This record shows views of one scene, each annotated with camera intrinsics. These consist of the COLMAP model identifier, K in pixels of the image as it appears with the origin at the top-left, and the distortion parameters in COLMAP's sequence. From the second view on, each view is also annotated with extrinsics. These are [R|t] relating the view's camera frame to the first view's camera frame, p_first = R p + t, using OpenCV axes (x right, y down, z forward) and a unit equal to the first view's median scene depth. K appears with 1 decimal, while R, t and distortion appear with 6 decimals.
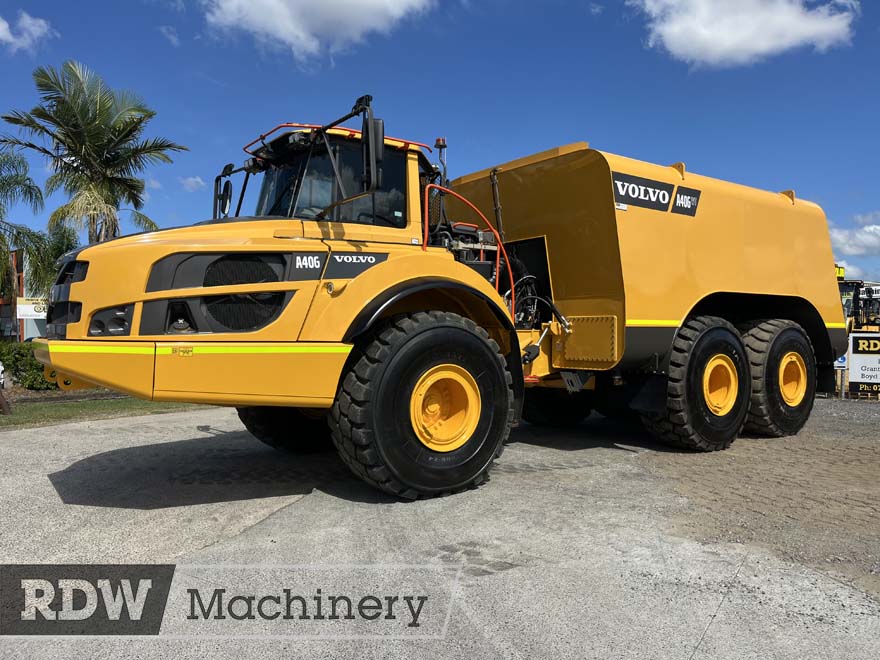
lens RADIAL K [[675.6, 0, 434.7], [0, 675.6, 332.2], [0, 0, 1]] dist [0.040627, -0.043876]
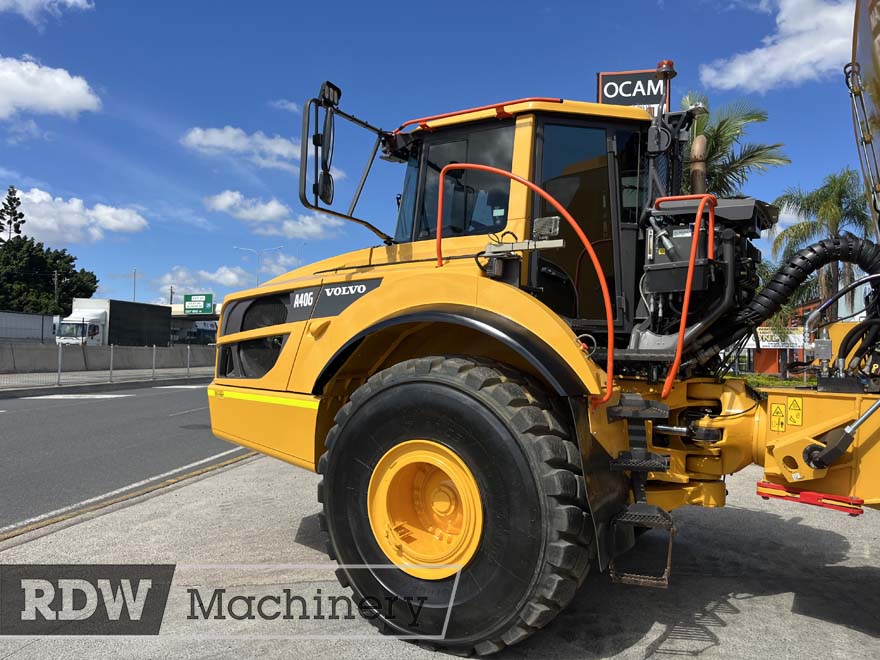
lens RADIAL K [[675.6, 0, 435.9], [0, 675.6, 326.1], [0, 0, 1]] dist [0.040627, -0.043876]
pose [[0.380117, -0.024127, -0.924624, 0.506136], [-0.013281, 0.999414, -0.031538, -0.033614], [0.924843, 0.024268, 0.379574, 0.623143]]
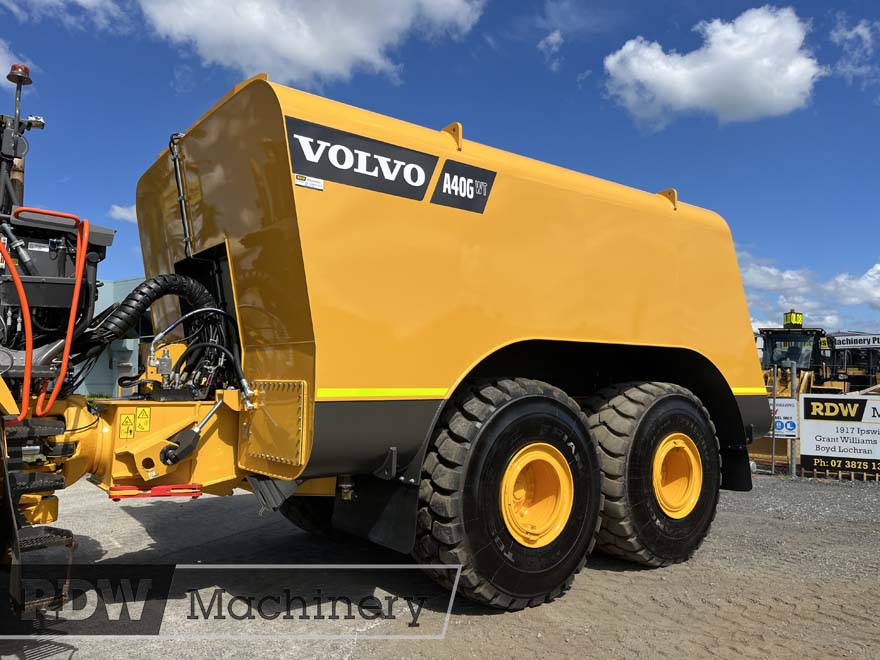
lens RADIAL K [[675.6, 0, 439.6], [0, 675.6, 335.7], [0, 0, 1]] dist [0.040627, -0.043876]
pose [[0.999699, 0.010231, 0.022292, 0.336925], [-0.008824, 0.998017, -0.062322, -0.025679], [-0.022886, 0.062106, 0.997807, 0.418341]]
